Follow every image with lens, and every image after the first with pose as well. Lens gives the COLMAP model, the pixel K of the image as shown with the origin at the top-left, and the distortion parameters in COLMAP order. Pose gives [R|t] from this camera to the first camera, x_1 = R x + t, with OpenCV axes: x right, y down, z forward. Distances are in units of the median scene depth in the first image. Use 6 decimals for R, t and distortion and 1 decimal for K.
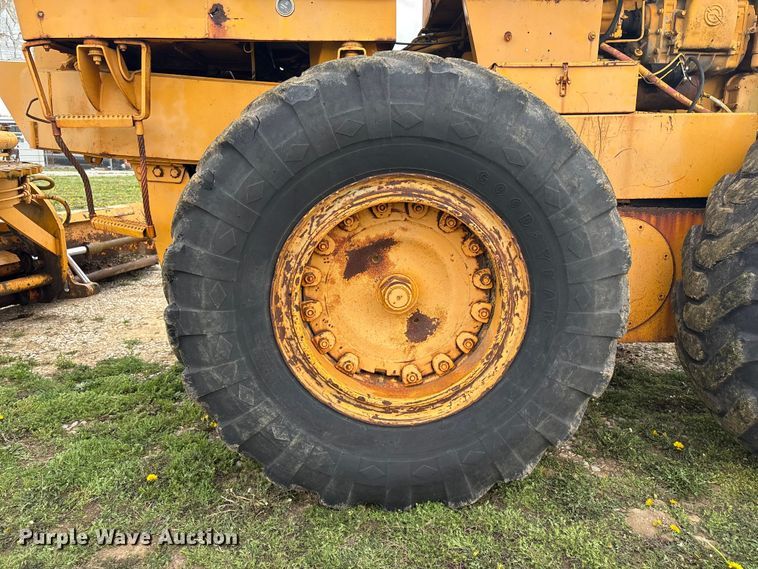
lens RADIAL K [[559.4, 0, 398.8], [0, 559.4, 308.0], [0, 0, 1]] dist [0.071501, -0.072445]
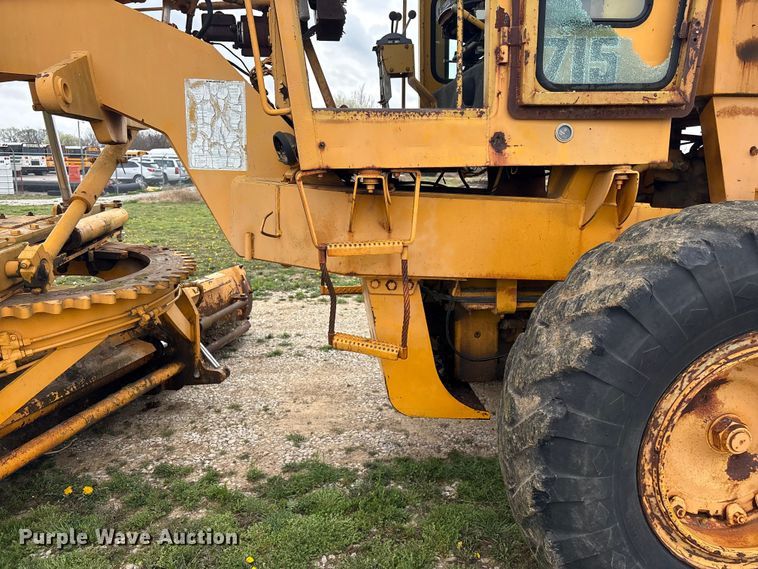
lens RADIAL K [[567.1, 0, 398.6], [0, 567.1, 300.6], [0, 0, 1]] dist [0.060811, -0.088422]
pose [[0.997902, -0.025439, 0.059530, -0.641939], [0.027732, 0.998892, -0.038024, -0.240825], [-0.058497, 0.039595, 0.997502, 0.038514]]
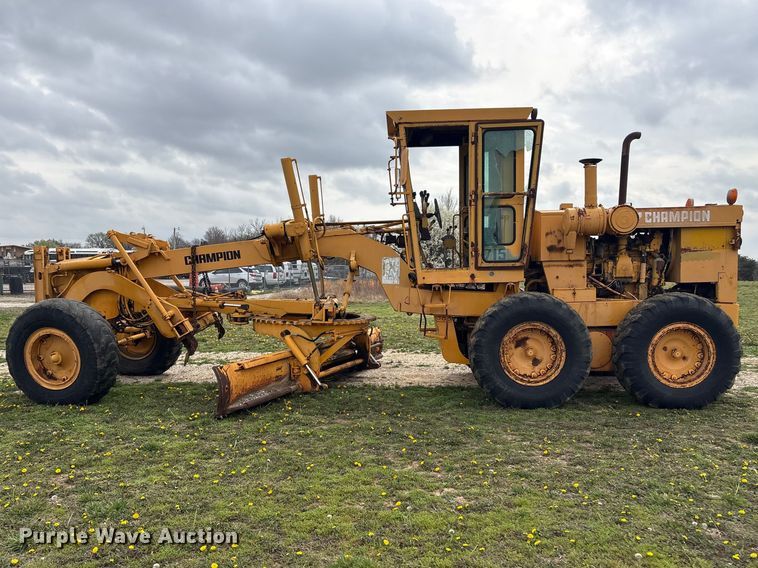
lens RADIAL K [[622.5, 0, 376.6], [0, 622.5, 313.5], [0, 0, 1]] dist [-0.001416, -0.001626]
pose [[0.993169, -0.013255, -0.115932, -0.537873], [-0.009821, 0.980507, -0.196237, 0.551365], [0.116273, 0.196035, 0.973679, -3.234264]]
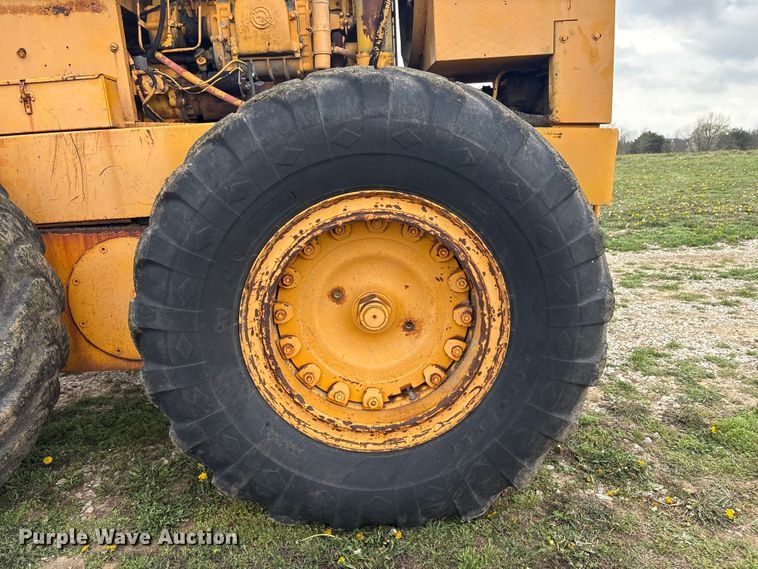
lens RADIAL K [[575.0, 0, 374.6], [0, 575.0, 282.6], [0, 0, 1]] dist [0.064208, -0.075792]
pose [[0.998251, -0.050642, -0.030494, 0.998201], [0.049088, 0.997556, -0.049729, -0.024621], [0.032938, 0.048145, 0.998297, 0.084280]]
